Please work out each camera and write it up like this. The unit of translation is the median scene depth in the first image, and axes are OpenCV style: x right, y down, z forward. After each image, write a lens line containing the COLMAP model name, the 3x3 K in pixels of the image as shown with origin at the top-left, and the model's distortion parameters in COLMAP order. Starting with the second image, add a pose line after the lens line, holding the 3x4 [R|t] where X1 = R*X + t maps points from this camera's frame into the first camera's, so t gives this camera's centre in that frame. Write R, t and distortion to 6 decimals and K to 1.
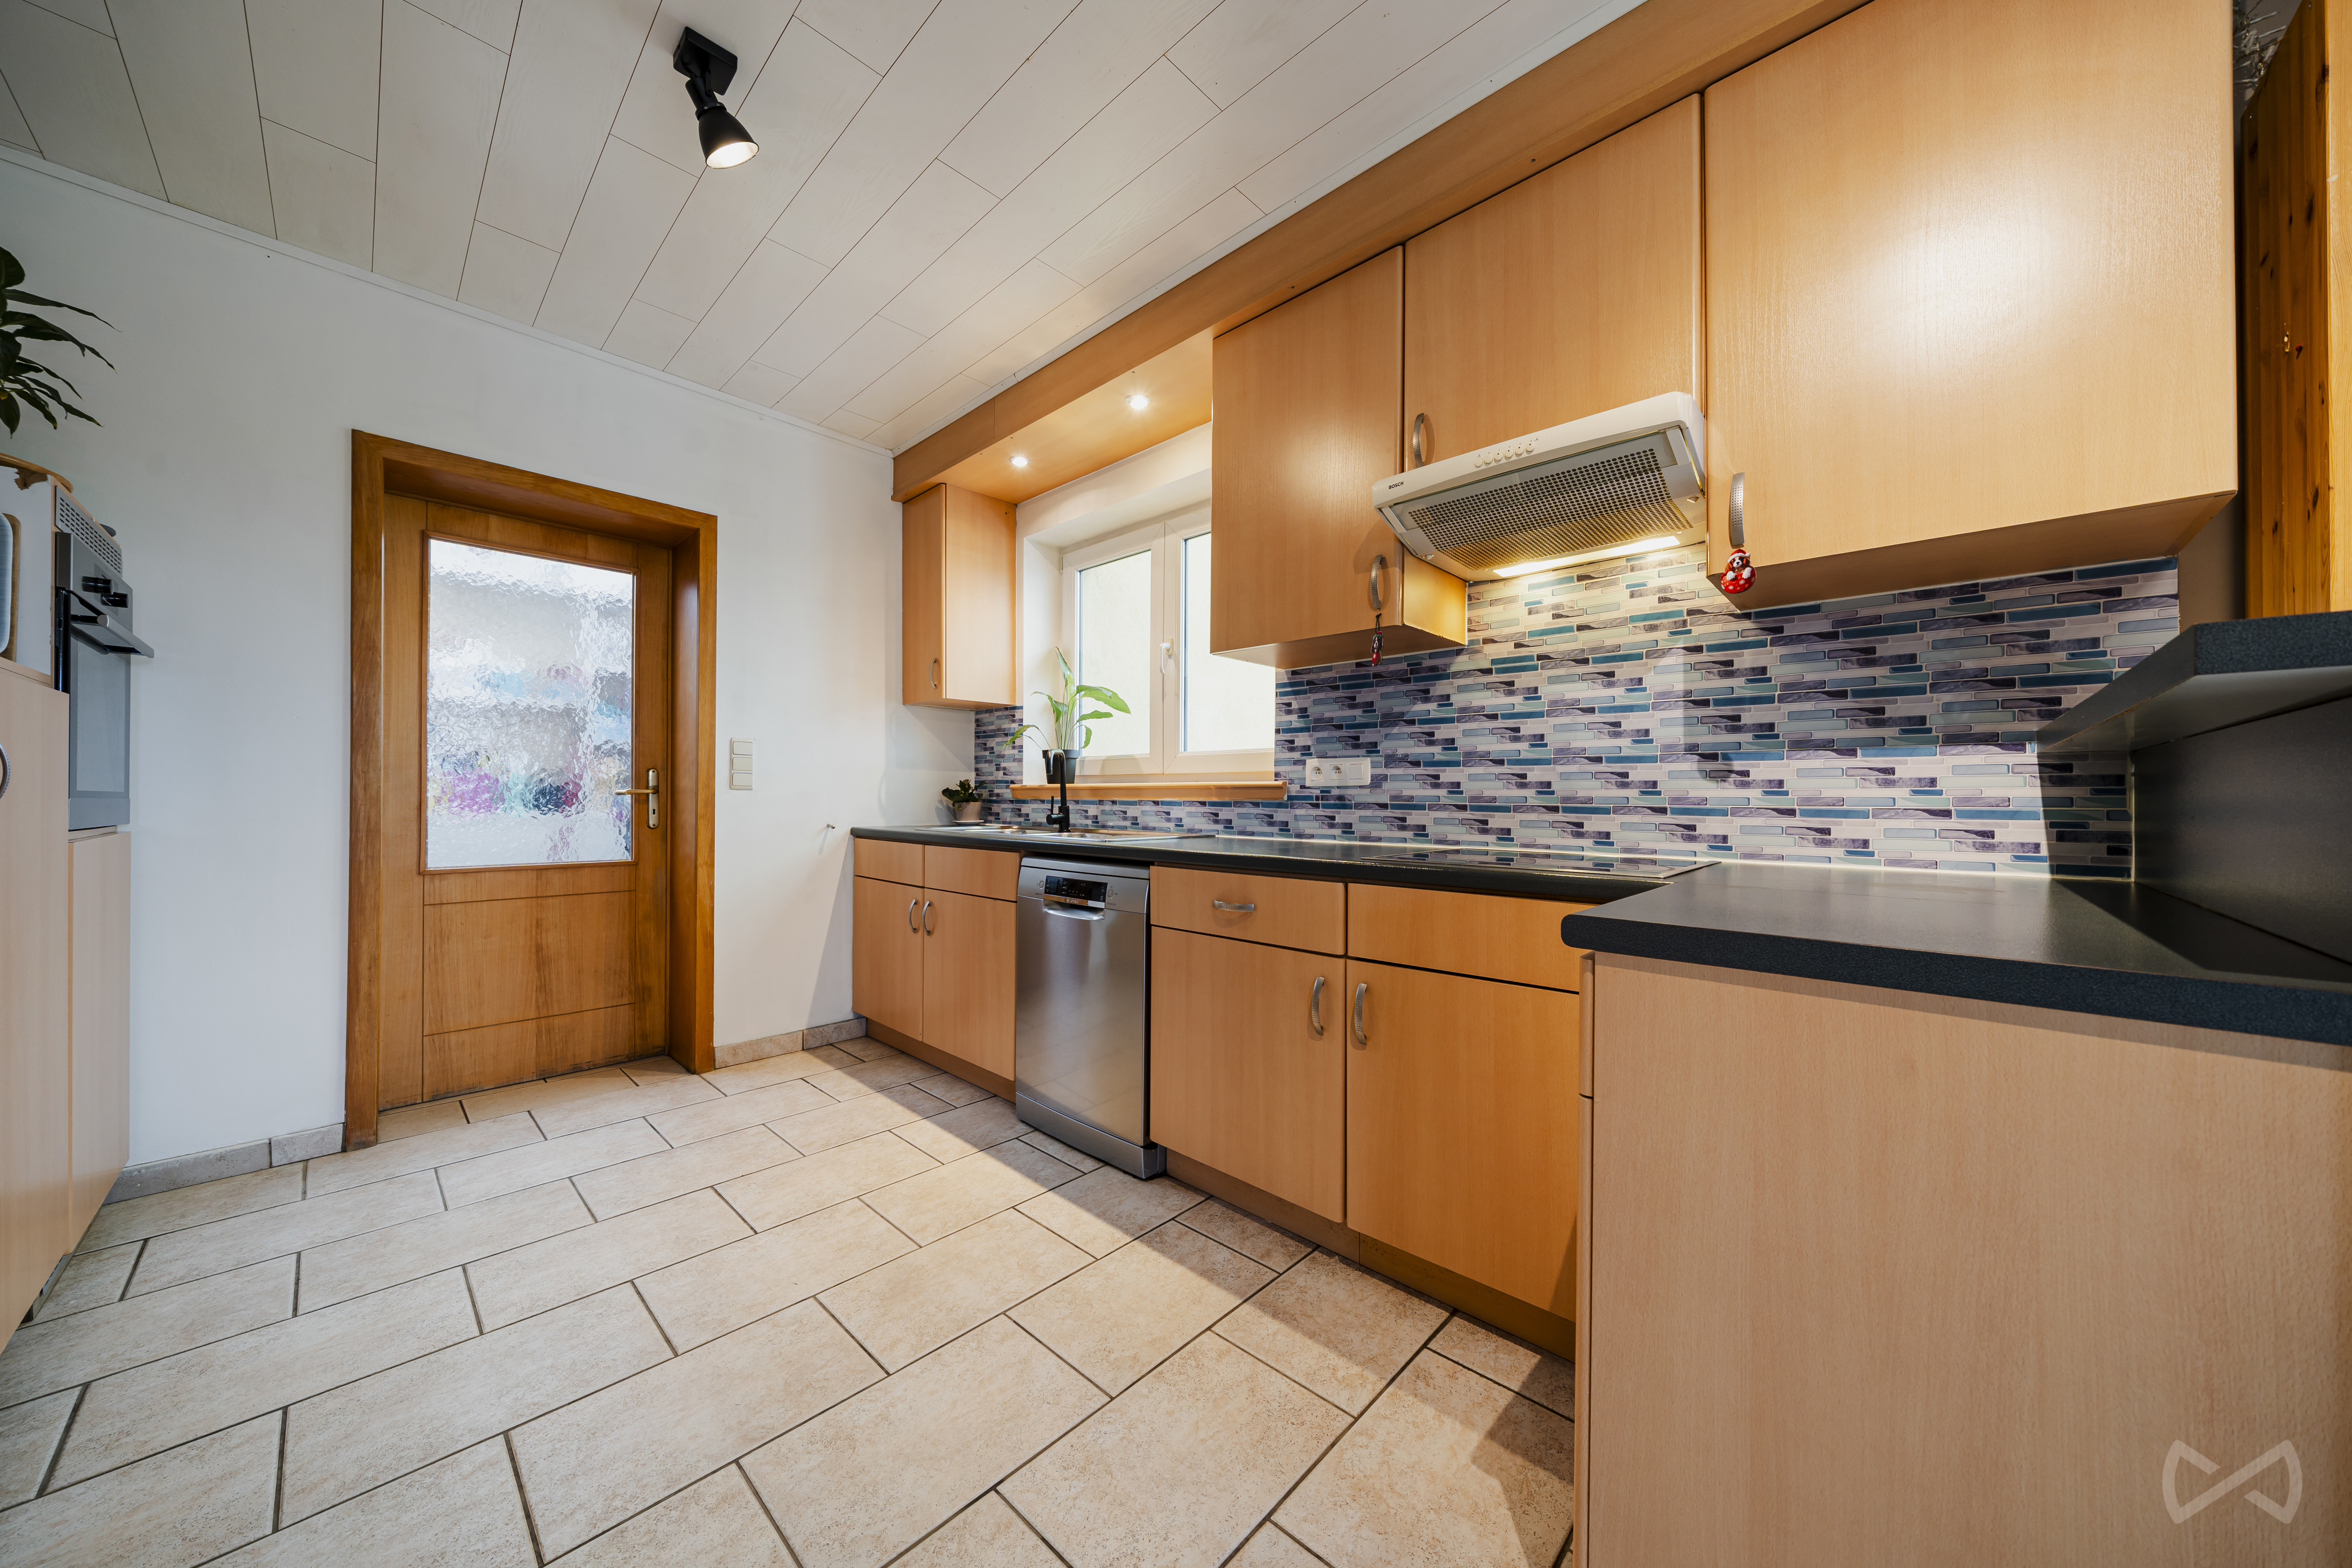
lens RADIAL K [[802.8, 0, 1176.0], [0, 802.8, 790.7], [0, 0, 1]] dist [-0.000256, -0.000383]
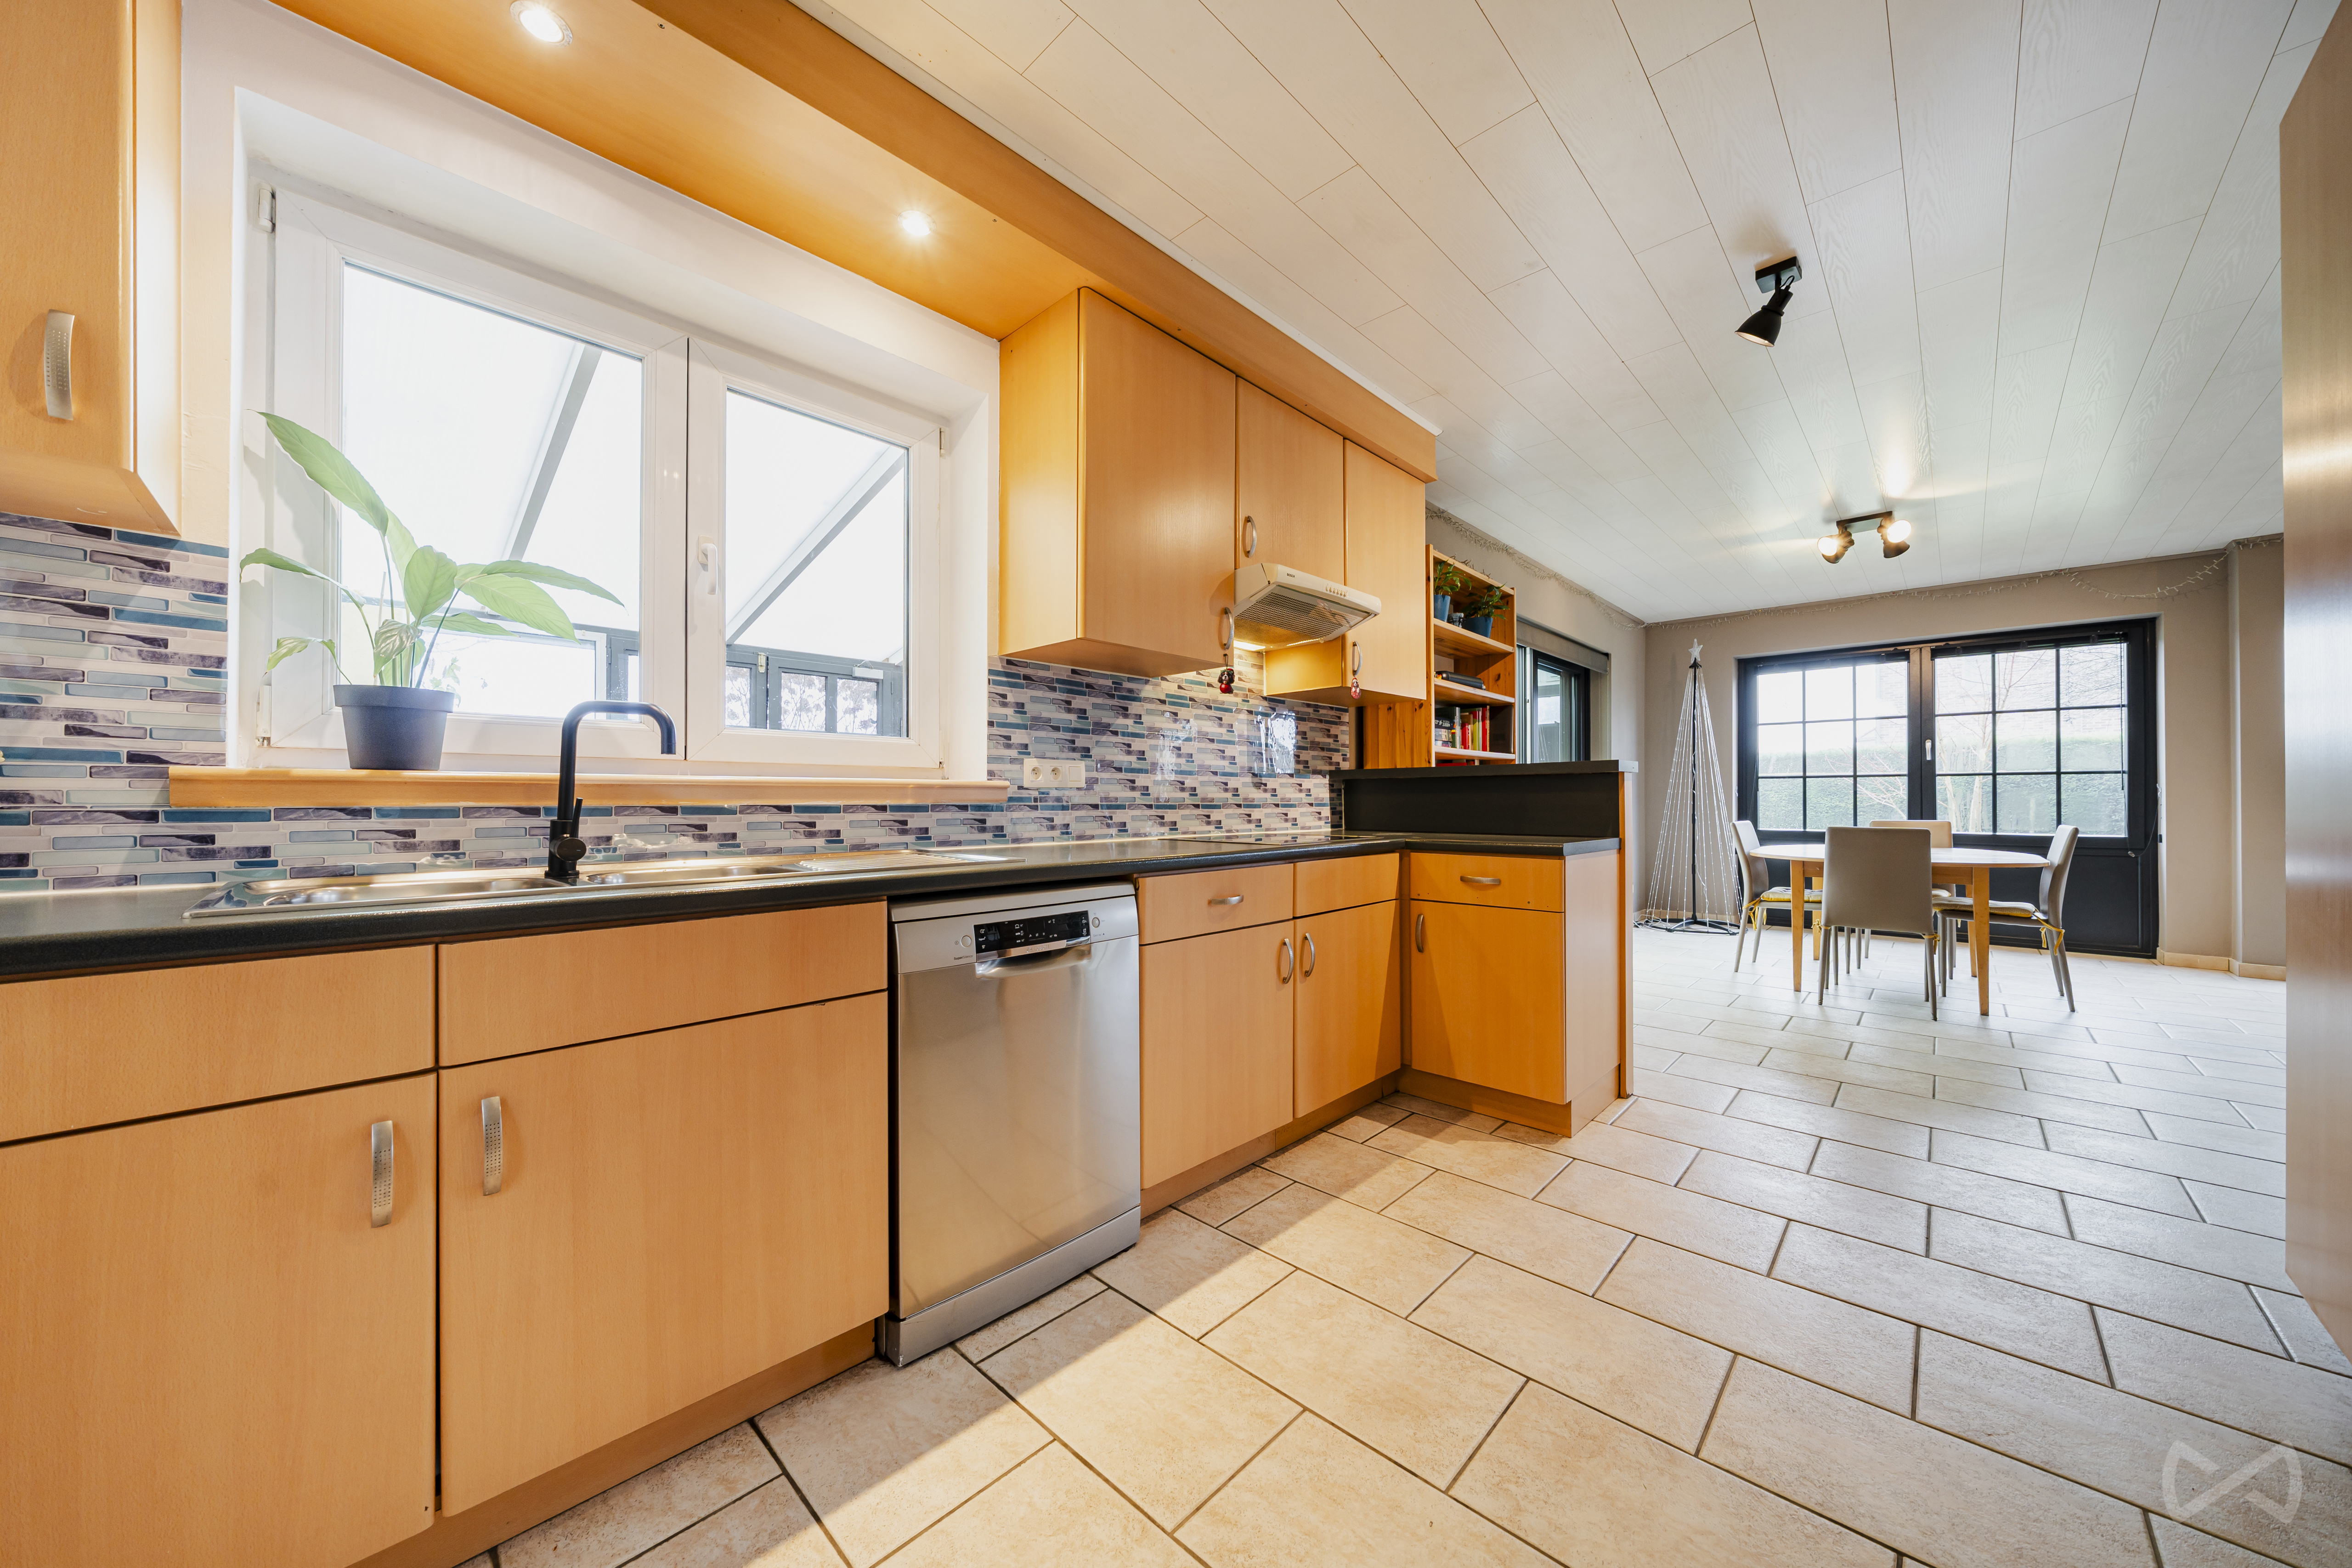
lens RADIAL K [[802.8, 0, 1176.0], [0, 802.8, 794.1], [0, 0, 1]] dist [-0.000256, -0.000383]
pose [[0.010813, 0.001814, 0.999940, -0.890844], [-0.005500, 0.999983, -0.001754, 0.003679], [-0.999926, -0.005481, 0.010823, 0.937650]]
